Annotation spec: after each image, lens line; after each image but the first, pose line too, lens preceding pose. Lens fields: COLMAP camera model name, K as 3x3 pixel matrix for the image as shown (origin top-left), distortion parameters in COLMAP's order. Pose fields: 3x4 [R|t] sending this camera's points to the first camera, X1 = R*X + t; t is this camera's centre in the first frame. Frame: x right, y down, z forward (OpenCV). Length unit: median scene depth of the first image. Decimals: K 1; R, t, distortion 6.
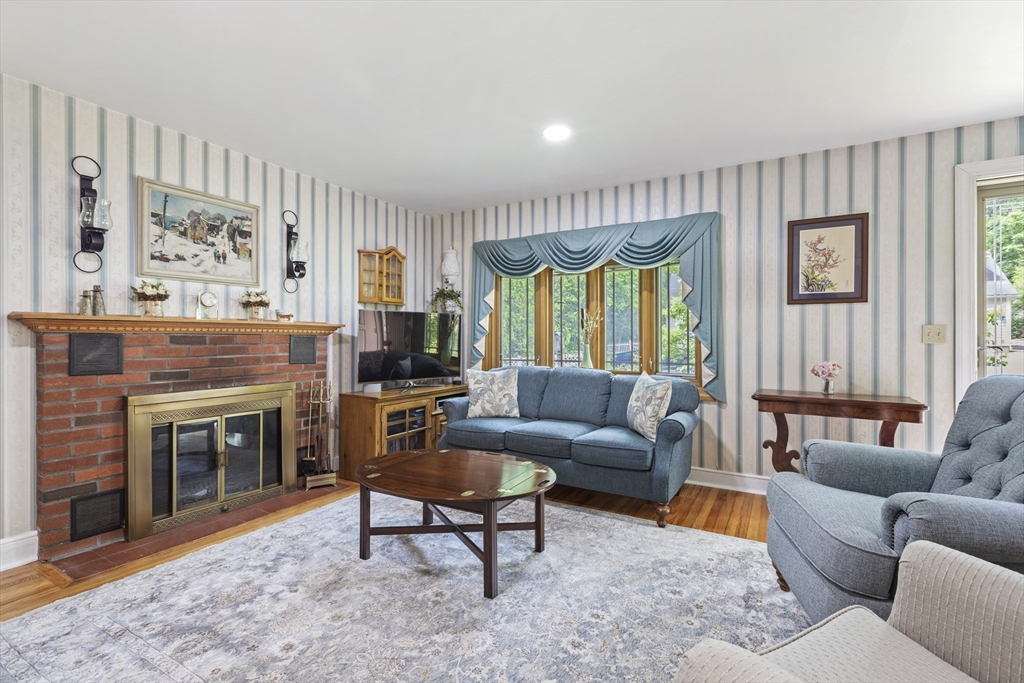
lens RADIAL K [[461.9, 0, 511.7], [0, 461.9, 339.8], [0, 0, 1]] dist [0.000830, -0.000189]
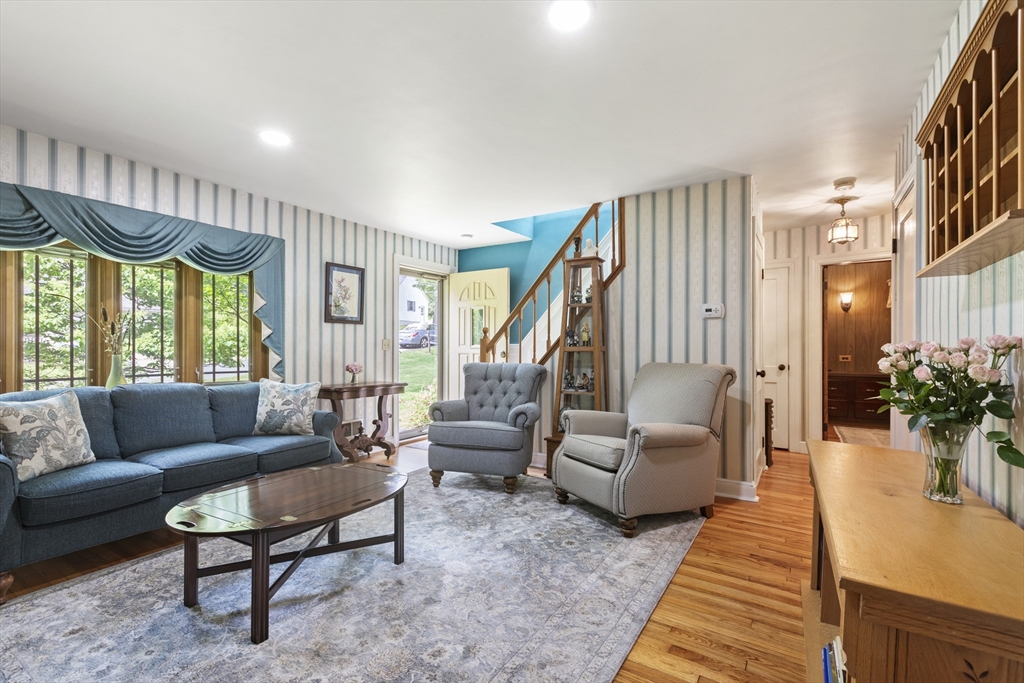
lens RADIAL K [[460.3, 0, 508.3], [0, 460.3, 348.7], [0, 0, 1]] dist [0.001017, 0.000187]
pose [[0.041843, -0.003532, 0.999118, -0.766119], [0.002270, 0.999992, 0.003440, -0.001734], [-0.999122, 0.002124, 0.041851, 0.415644]]
